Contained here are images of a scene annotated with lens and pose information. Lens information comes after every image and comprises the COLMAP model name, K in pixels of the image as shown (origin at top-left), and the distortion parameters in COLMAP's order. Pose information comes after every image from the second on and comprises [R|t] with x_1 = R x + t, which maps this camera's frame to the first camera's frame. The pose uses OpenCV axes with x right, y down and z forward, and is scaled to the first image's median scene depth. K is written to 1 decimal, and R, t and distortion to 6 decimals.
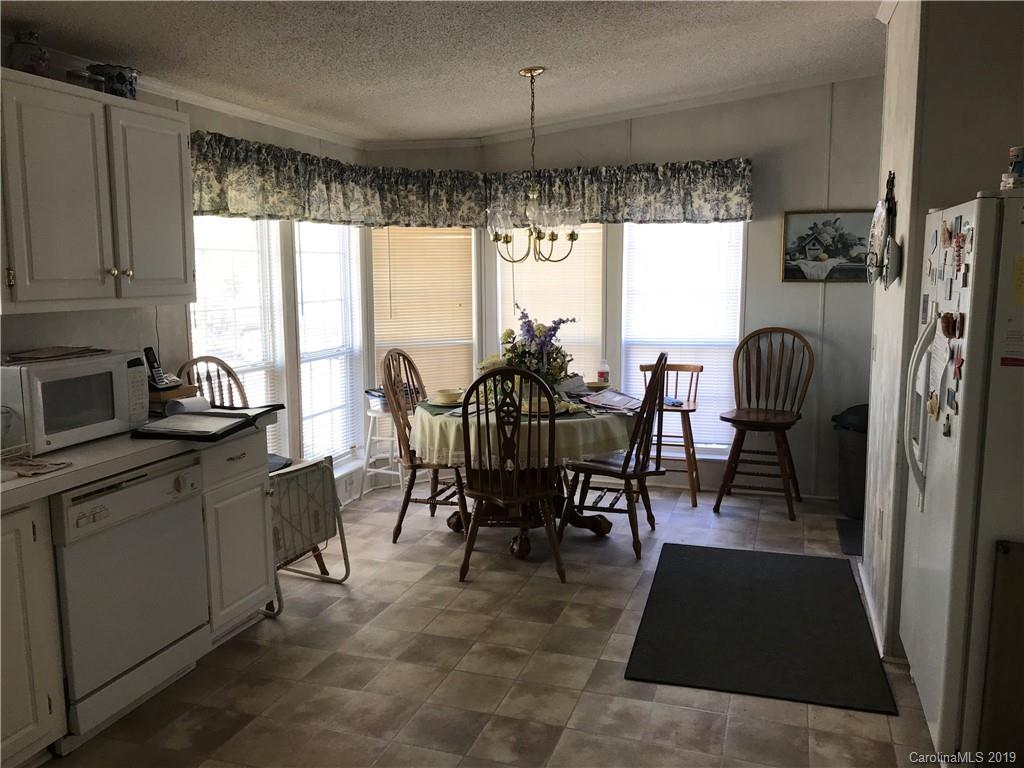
lens RADIAL K [[845.2, 0, 512.2], [0, 845.2, 383.2], [0, 0, 1]] dist [0.042771, -0.041204]
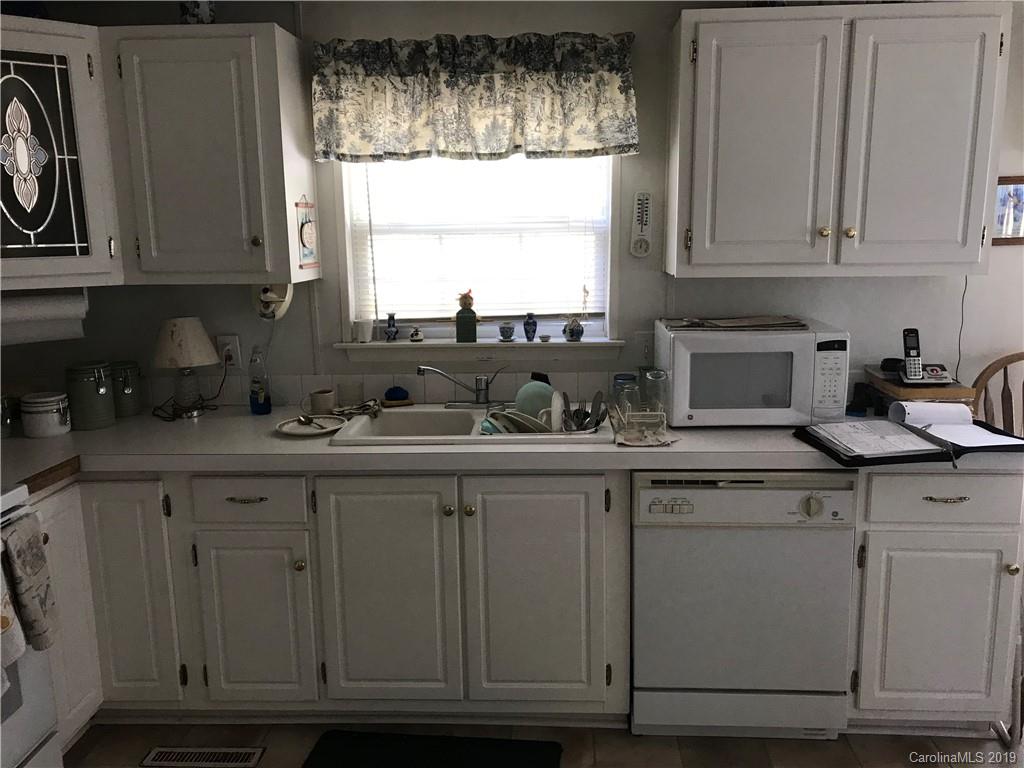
lens RADIAL K [[845.2, 0, 514.0], [0, 845.2, 382.5], [0, 0, 1]] dist [0.042771, -0.041204]
pose [[0.268979, 0.180860, -0.946013, 0.257957], [-0.125677, 0.980404, 0.151701, -0.078607], [0.954911, 0.078087, 0.286438, 0.512106]]
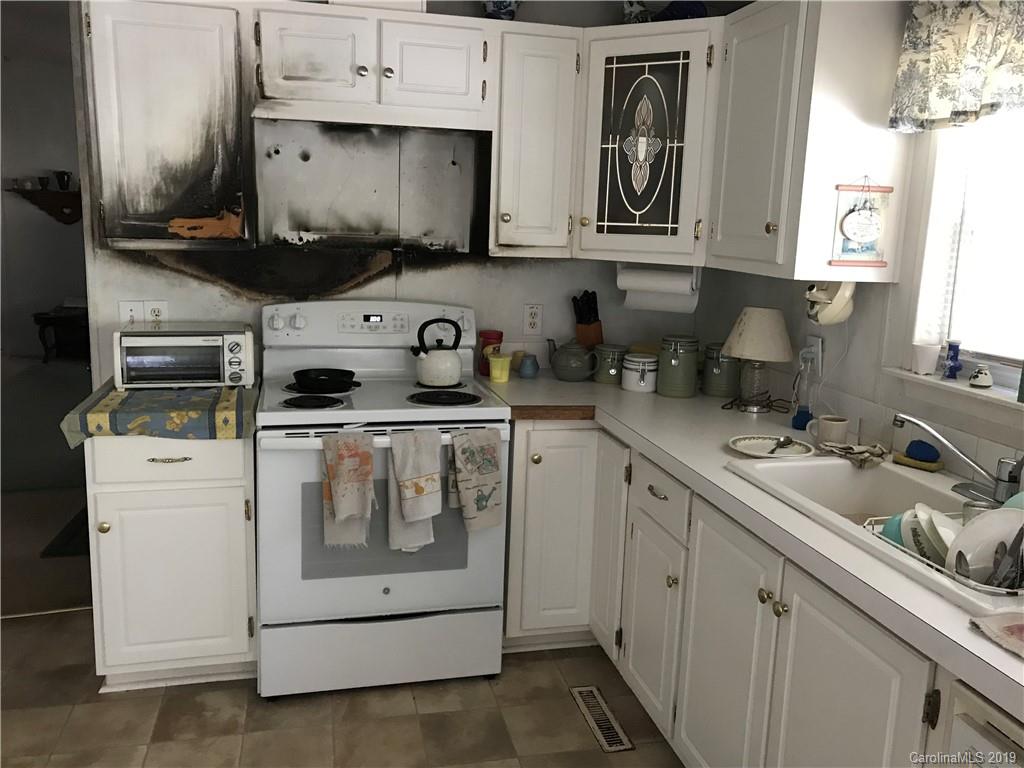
lens RADIAL K [[845.2, 0, 513.3], [0, 845.2, 376.5], [0, 0, 1]] dist [0.042771, -0.041204]
pose [[-0.850290, 0.077841, -0.520527, -0.050454], [-0.102287, 0.945705, 0.308513, -0.141547], [0.516279, 0.315568, -0.796161, 1.029728]]
